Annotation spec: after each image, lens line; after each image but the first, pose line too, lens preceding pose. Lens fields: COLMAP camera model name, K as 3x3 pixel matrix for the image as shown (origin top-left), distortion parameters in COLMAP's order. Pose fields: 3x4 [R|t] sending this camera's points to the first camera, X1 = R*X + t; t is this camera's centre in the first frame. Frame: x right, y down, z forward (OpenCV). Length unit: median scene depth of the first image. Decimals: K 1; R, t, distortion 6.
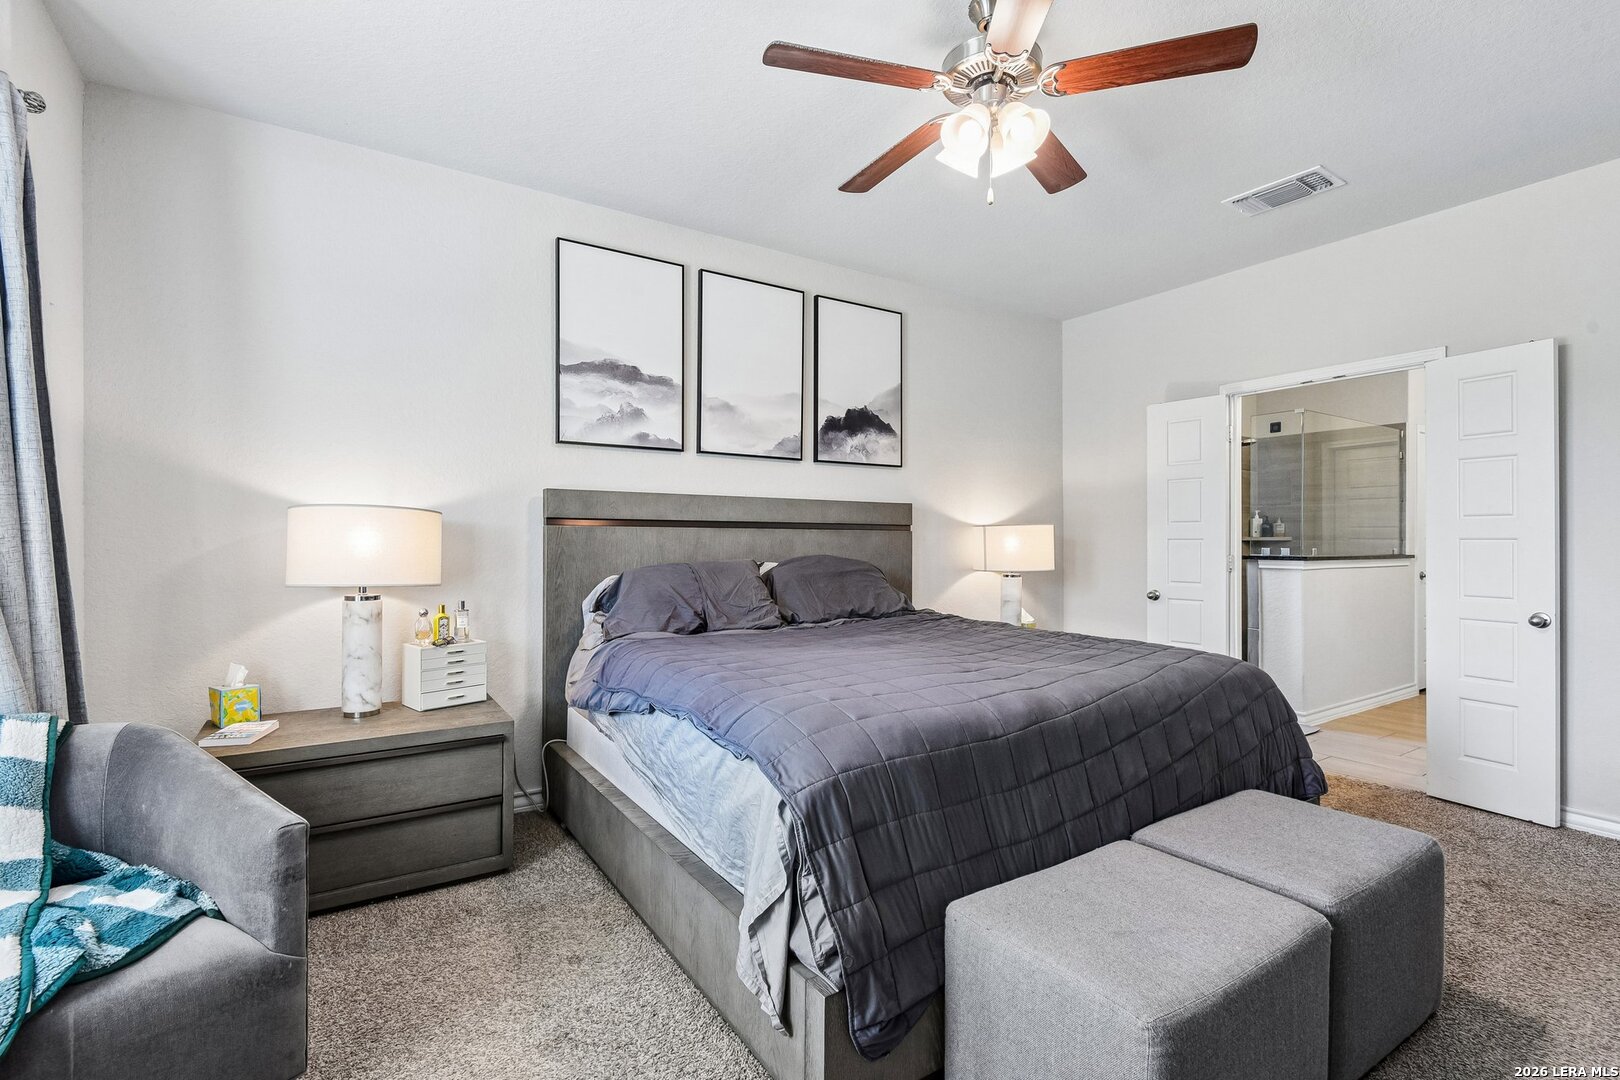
lens RADIAL K [[738.0, 0, 804.3], [0, 738.0, 533.3], [0, 0, 1]] dist [0.001857, 0.000059]
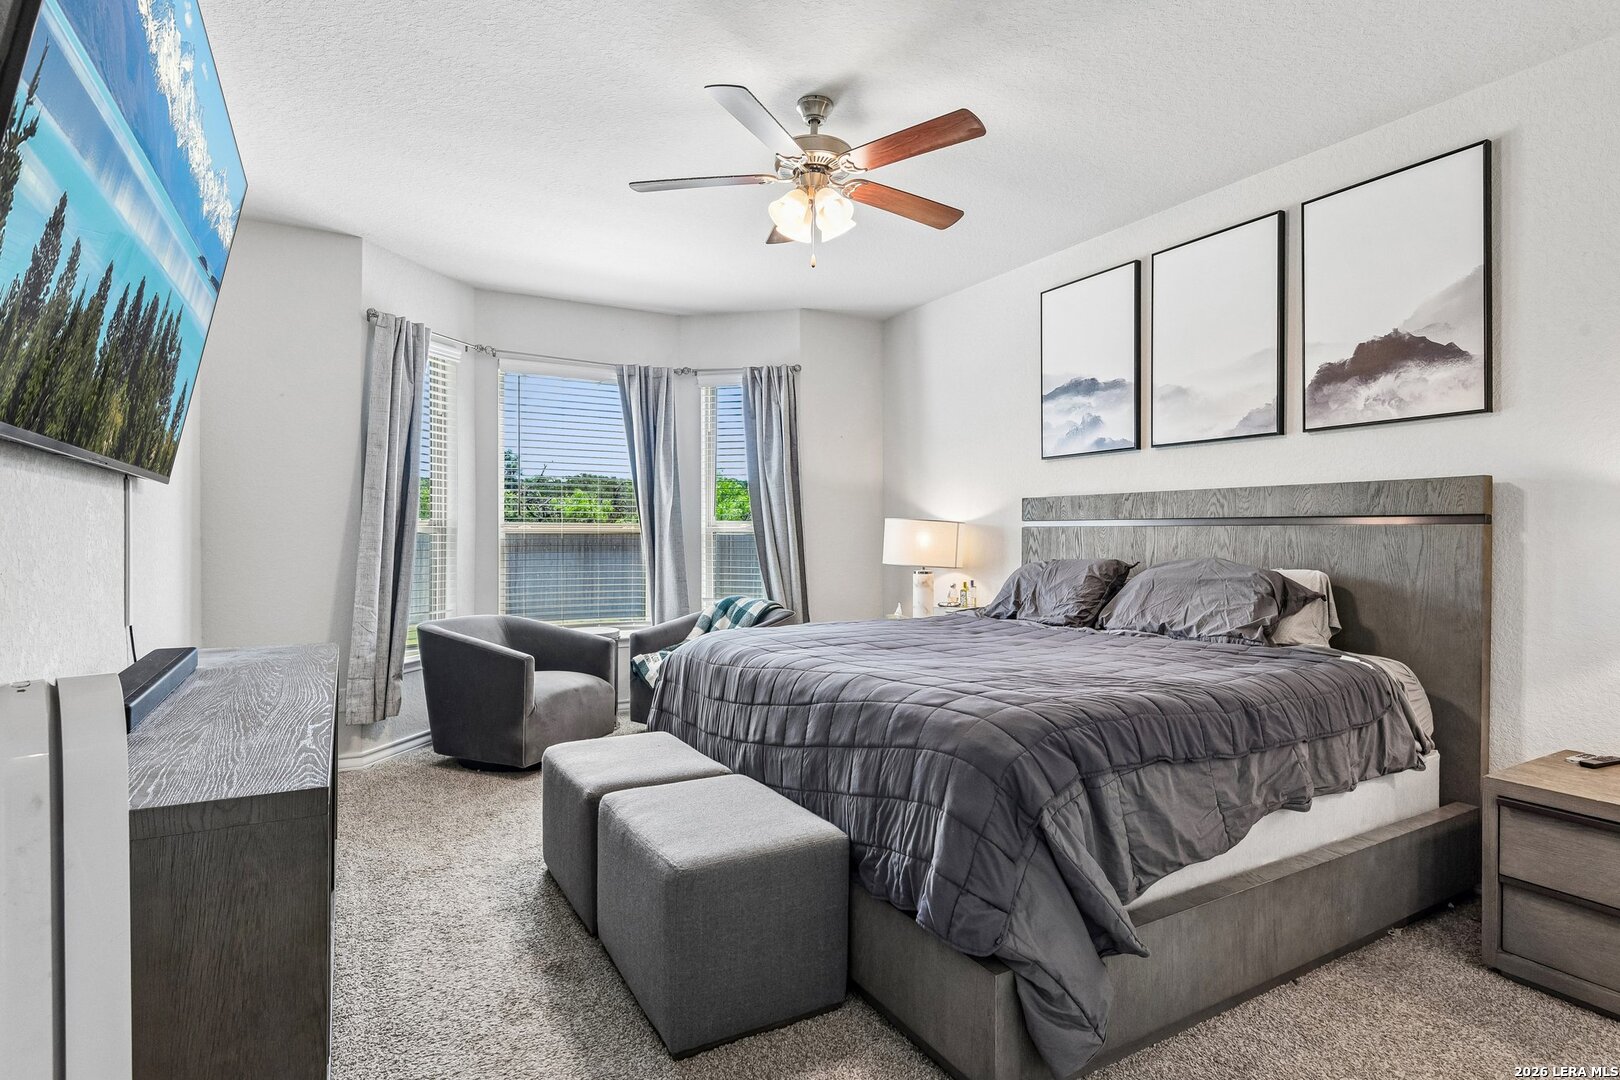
lens RADIAL K [[800.1, 0, 803.7], [0, 800.1, 539.1], [0, 0, 1]] dist [0.009112, -0.012604]
pose [[-0.052160, 0.001239, -0.998638, 0.883519], [0.003862, 0.999992, 0.001039, 0.005772], [0.998631, -0.003803, -0.052164, 0.585565]]
